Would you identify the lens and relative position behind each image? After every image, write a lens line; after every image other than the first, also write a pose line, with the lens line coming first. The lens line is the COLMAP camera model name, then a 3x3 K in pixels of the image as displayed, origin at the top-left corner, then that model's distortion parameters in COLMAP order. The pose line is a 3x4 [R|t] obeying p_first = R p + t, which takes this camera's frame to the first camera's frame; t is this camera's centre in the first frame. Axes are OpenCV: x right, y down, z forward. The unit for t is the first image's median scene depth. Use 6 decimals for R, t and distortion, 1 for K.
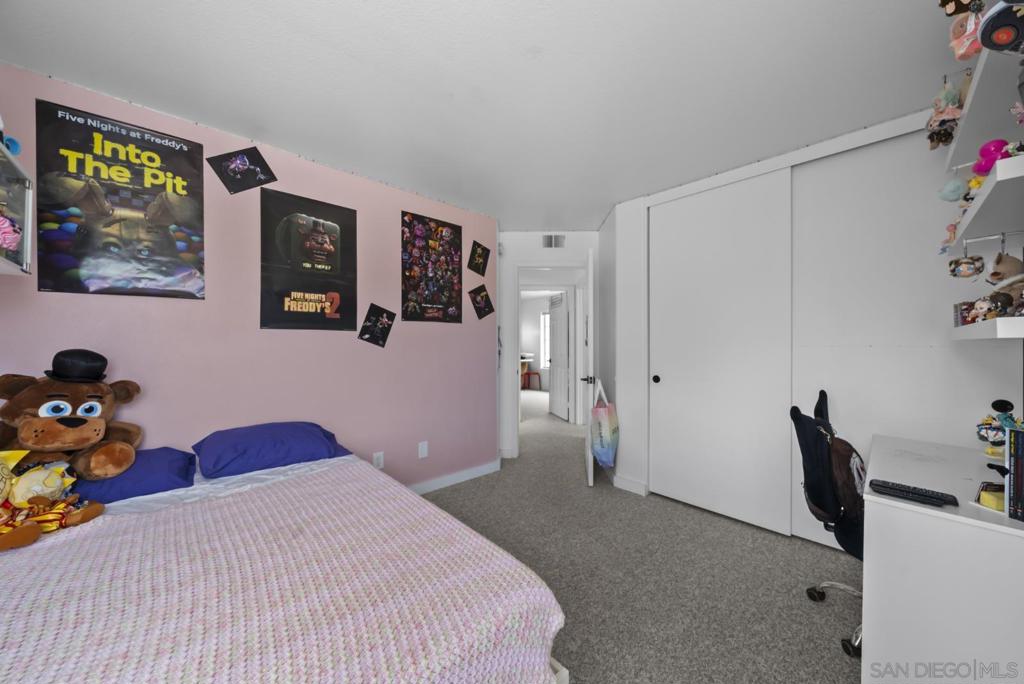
lens RADIAL K [[354.0, 0, 511.1], [0, 354.0, 342.1], [0, 0, 1]] dist [-0.001075, -0.000070]
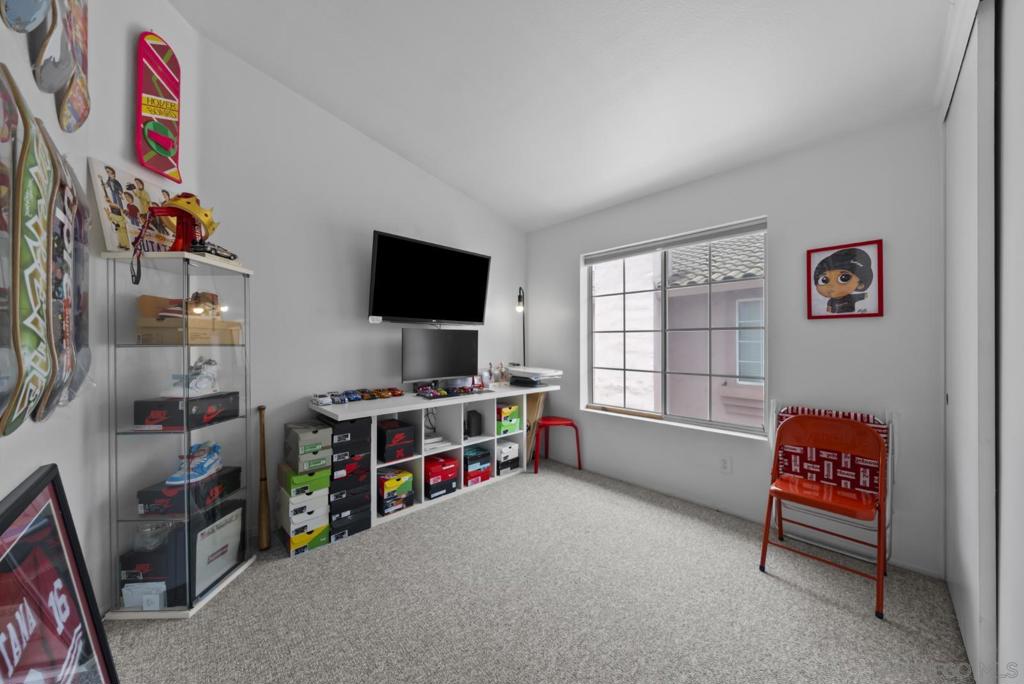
lens RADIAL K [[354.0, 0, 512.1], [0, 354.0, 341.9], [0, 0, 1]] dist [-0.001075, -0.000070]
pose [[0.999908, -0.002865, -0.013266, 0.017916], [0.002833, 0.999993, -0.002448, 0.003568], [0.013272, 0.002411, 0.999909, 0.624835]]
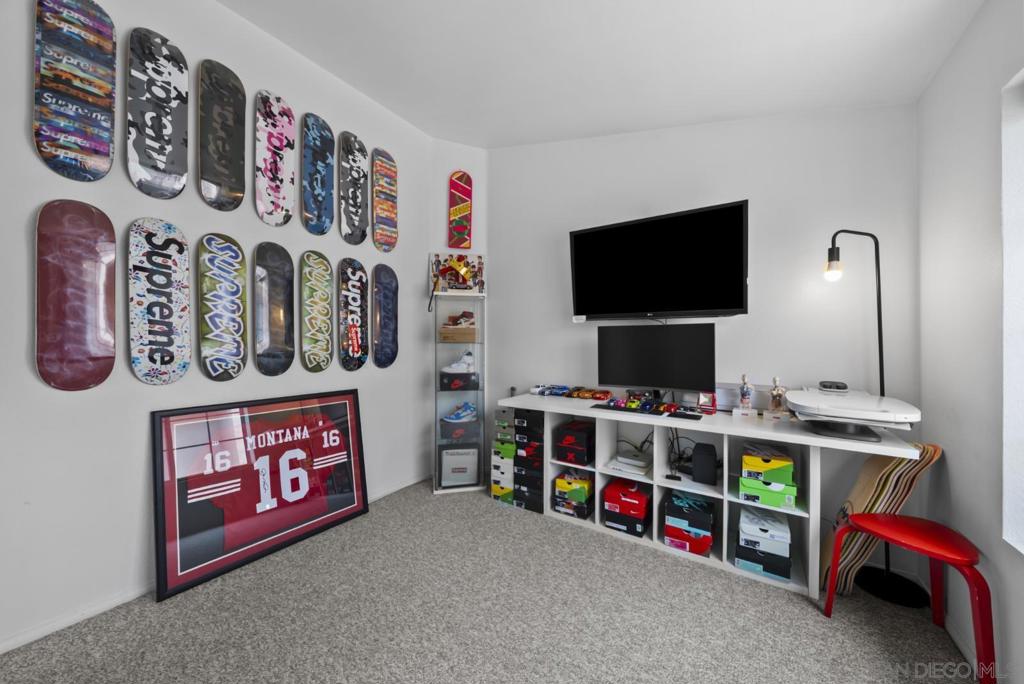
lens RADIAL K [[354.0, 0, 511.6], [0, 354.0, 342.1], [0, 0, 1]] dist [-0.001075, -0.000070]
pose [[0.194663, -0.000399, -0.980870, 0.179741], [-0.002225, 0.999997, -0.000848, 0.003500], [0.980868, 0.002347, 0.194662, 0.804614]]
